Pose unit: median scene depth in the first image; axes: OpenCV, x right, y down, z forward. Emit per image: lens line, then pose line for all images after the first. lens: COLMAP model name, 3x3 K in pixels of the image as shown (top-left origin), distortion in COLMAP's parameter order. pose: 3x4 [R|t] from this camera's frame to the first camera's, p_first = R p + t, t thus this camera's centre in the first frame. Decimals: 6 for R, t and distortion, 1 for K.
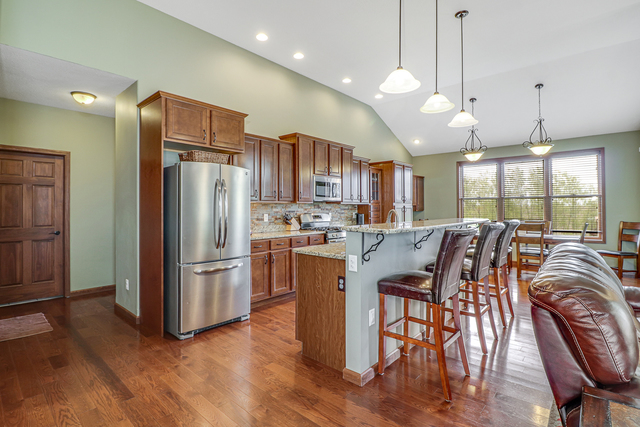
lens RADIAL K [[299.3, 0, 314.0], [0, 299.3, 207.9], [0, 0, 1]] dist [0.000900, -0.013037]
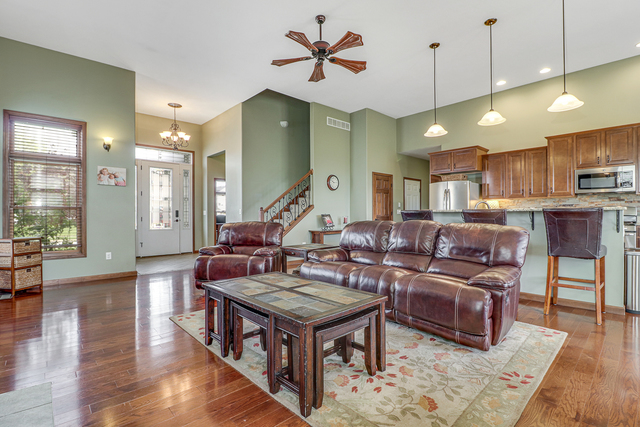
lens RADIAL K [[299.3, 0, 321.1], [0, 299.3, 219.8], [0, 0, 1]] dist [0.000900, -0.013037]
pose [[-0.070616, 0.019197, -0.997319, 1.038276], [0.009470, 0.999783, 0.018574, 0.035718], [0.997459, -0.008133, -0.070782, 0.188235]]
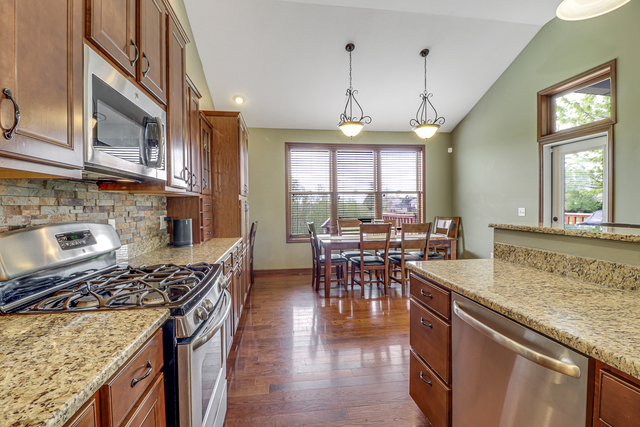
lens RADIAL K [[299.3, 0, 322.9], [0, 299.3, 212.5], [0, 0, 1]] dist [0.000900, -0.013037]
pose [[0.630856, -0.021398, 0.775605, -0.056914], [0.004553, 0.999705, 0.023878, 0.003008], [-0.775887, -0.011532, 0.630767, 0.706985]]
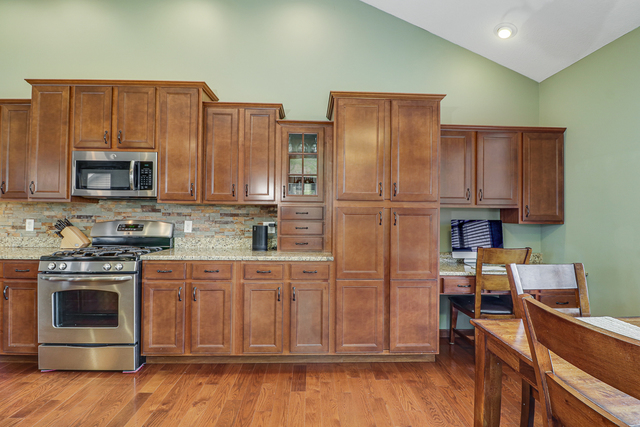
lens RADIAL K [[299.3, 0, 318.9], [0, 299.3, 210.5], [0, 0, 1]] dist [0.000900, -0.013037]
pose [[0.705877, 0.003417, -0.708326, 0.663581], [-0.009994, 0.999937, -0.005135, -0.001507], [0.708264, 0.010704, 0.705867, 0.896197]]
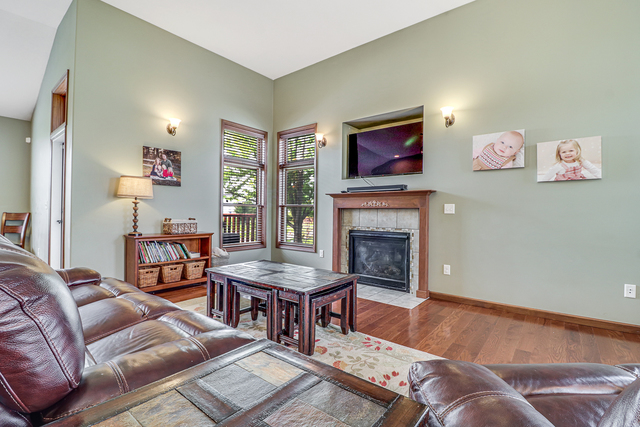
lens RADIAL K [[299.3, 0, 320.5], [0, 299.3, 208.2], [0, 0, 1]] dist [0.000900, -0.013037]
pose [[-0.073653, 0.017912, 0.997123, 0.066986], [-0.013520, 0.999729, -0.018958, 0.036742], [-0.997192, -0.014878, -0.073391, 0.096228]]
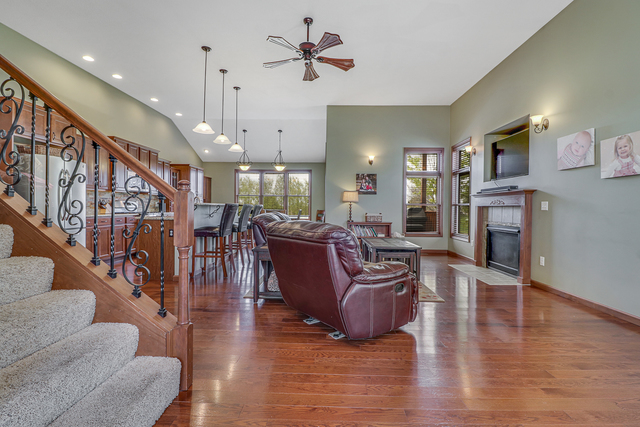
lens RADIAL K [[299.3, 0, 318.4], [0, 299.3, 209.1], [0, 0, 1]] dist [0.000900, -0.013037]
pose [[0.758044, 0.009903, 0.652128, -0.198502], [-0.015448, 0.999877, 0.002773, 0.035299], [-0.652021, -0.012176, 0.758103, -0.464183]]
